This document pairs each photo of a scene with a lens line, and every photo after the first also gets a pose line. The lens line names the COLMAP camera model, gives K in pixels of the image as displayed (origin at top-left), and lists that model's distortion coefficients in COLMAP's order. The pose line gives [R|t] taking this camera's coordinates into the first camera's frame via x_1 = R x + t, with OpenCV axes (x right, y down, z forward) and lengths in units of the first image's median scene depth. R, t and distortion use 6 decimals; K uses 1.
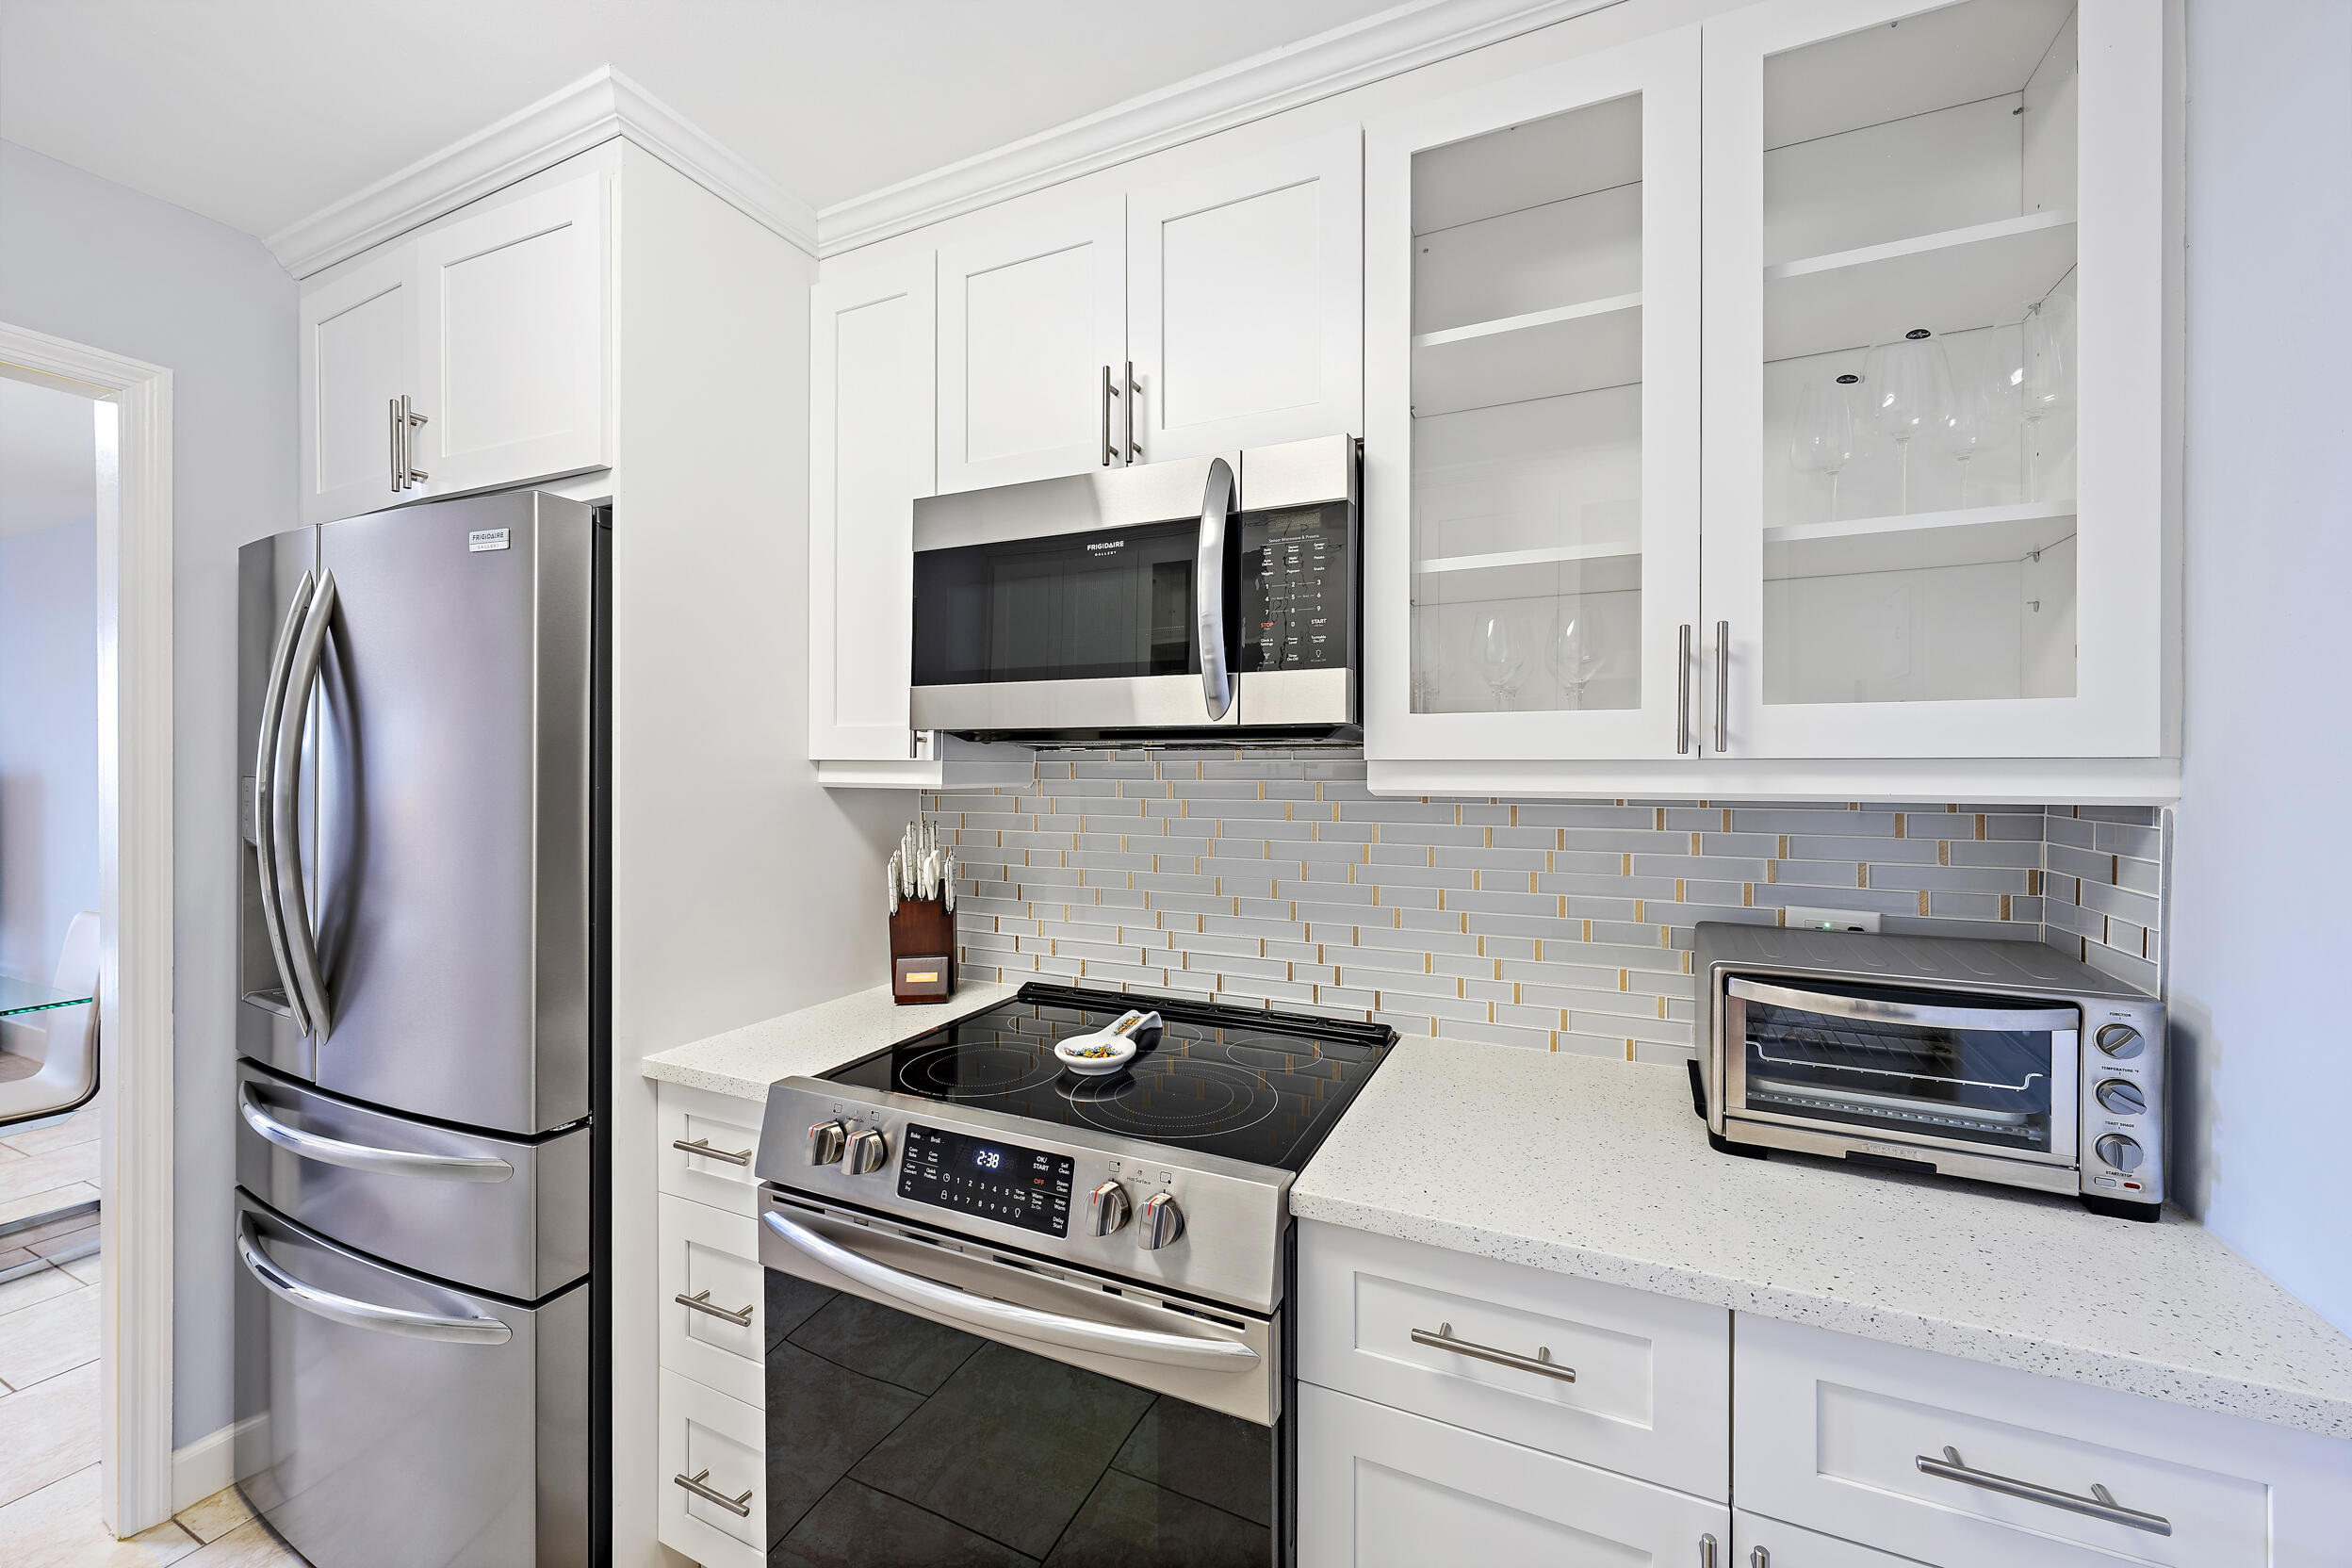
lens RADIAL K [[886.8, 0, 1191.1], [0, 886.8, 778.6], [0, 0, 1]] dist [-0.002502, -0.000019]
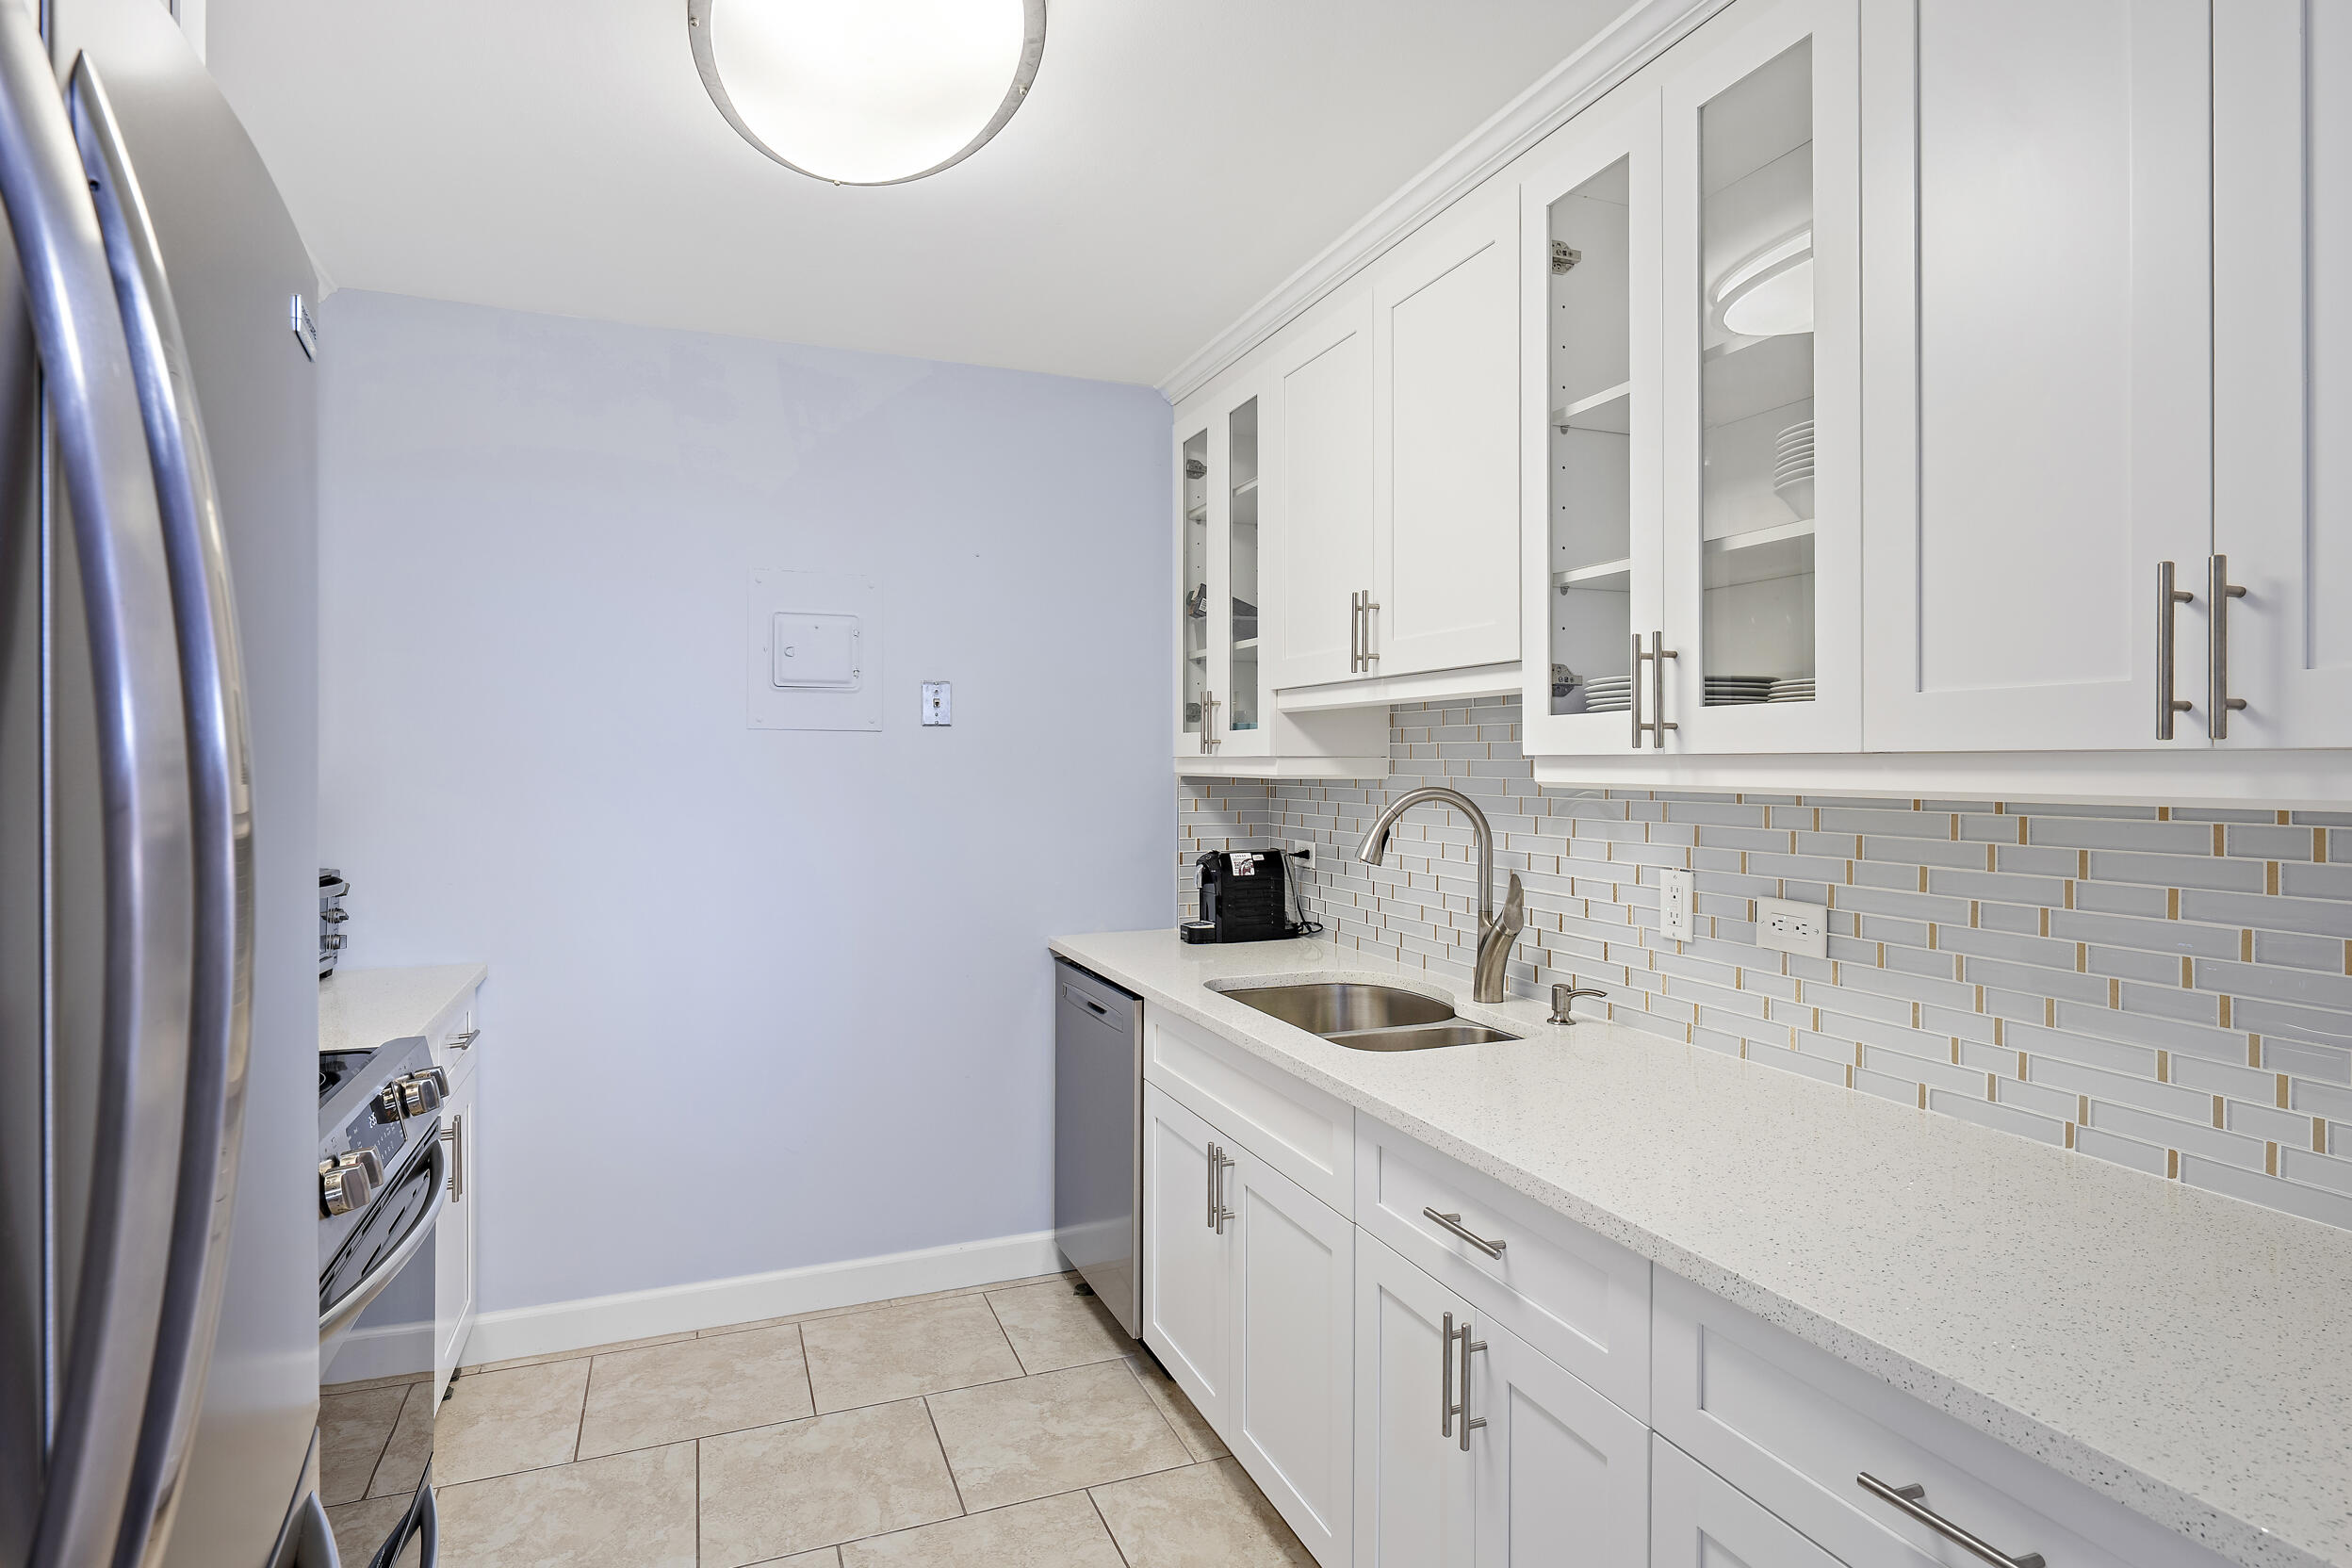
lens RADIAL K [[1231.6, 0, 1171.3], [0, 1231.6, 765.5], [0, 0, 1]] dist [-0.001472, 0.000168]
pose [[0.725115, 0.003108, -0.688620, 0.915501], [-0.011690, 0.999901, -0.007797, 0.008427], [0.688528, 0.013704, 0.725080, -0.407245]]
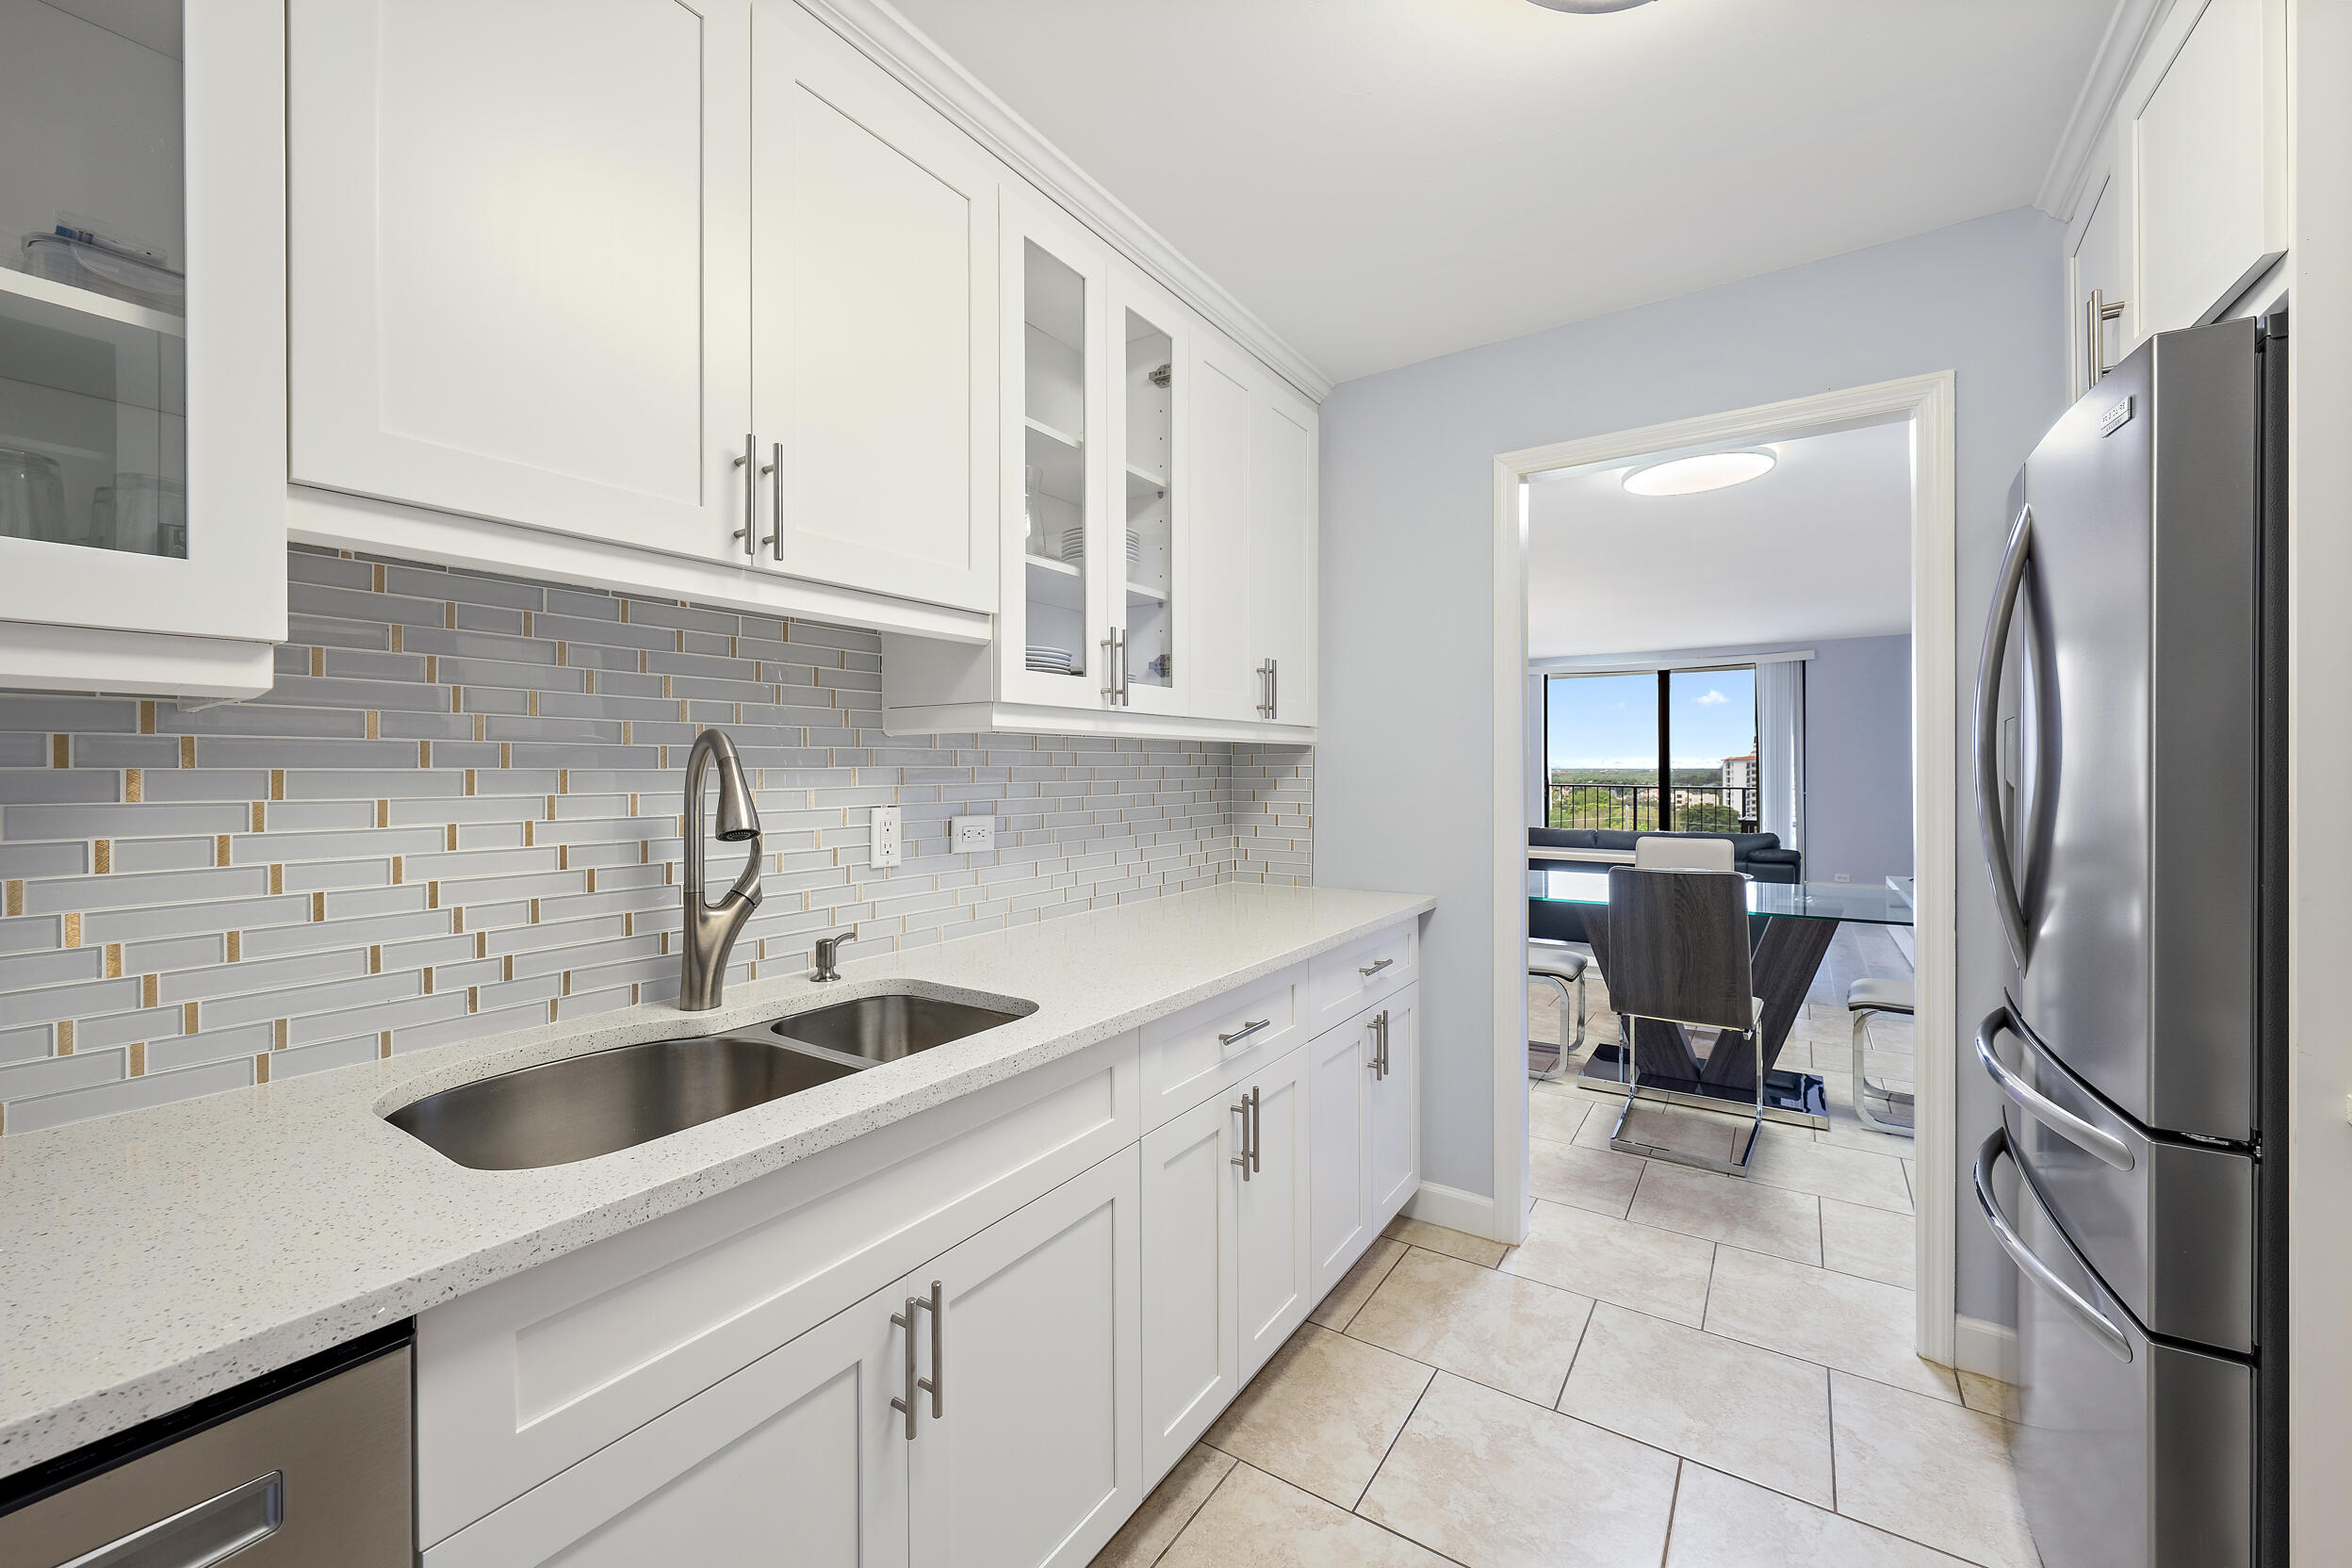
lens RADIAL K [[886.8, 0, 1189.7], [0, 886.8, 778.4], [0, 0, 1]] dist [-0.002502, -0.000019]
pose [[0.158793, -0.014182, 0.987210, -1.127109], [0.017339, 0.999783, 0.011573, 0.078438], [-0.987160, 0.015279, 0.159004, 0.619333]]
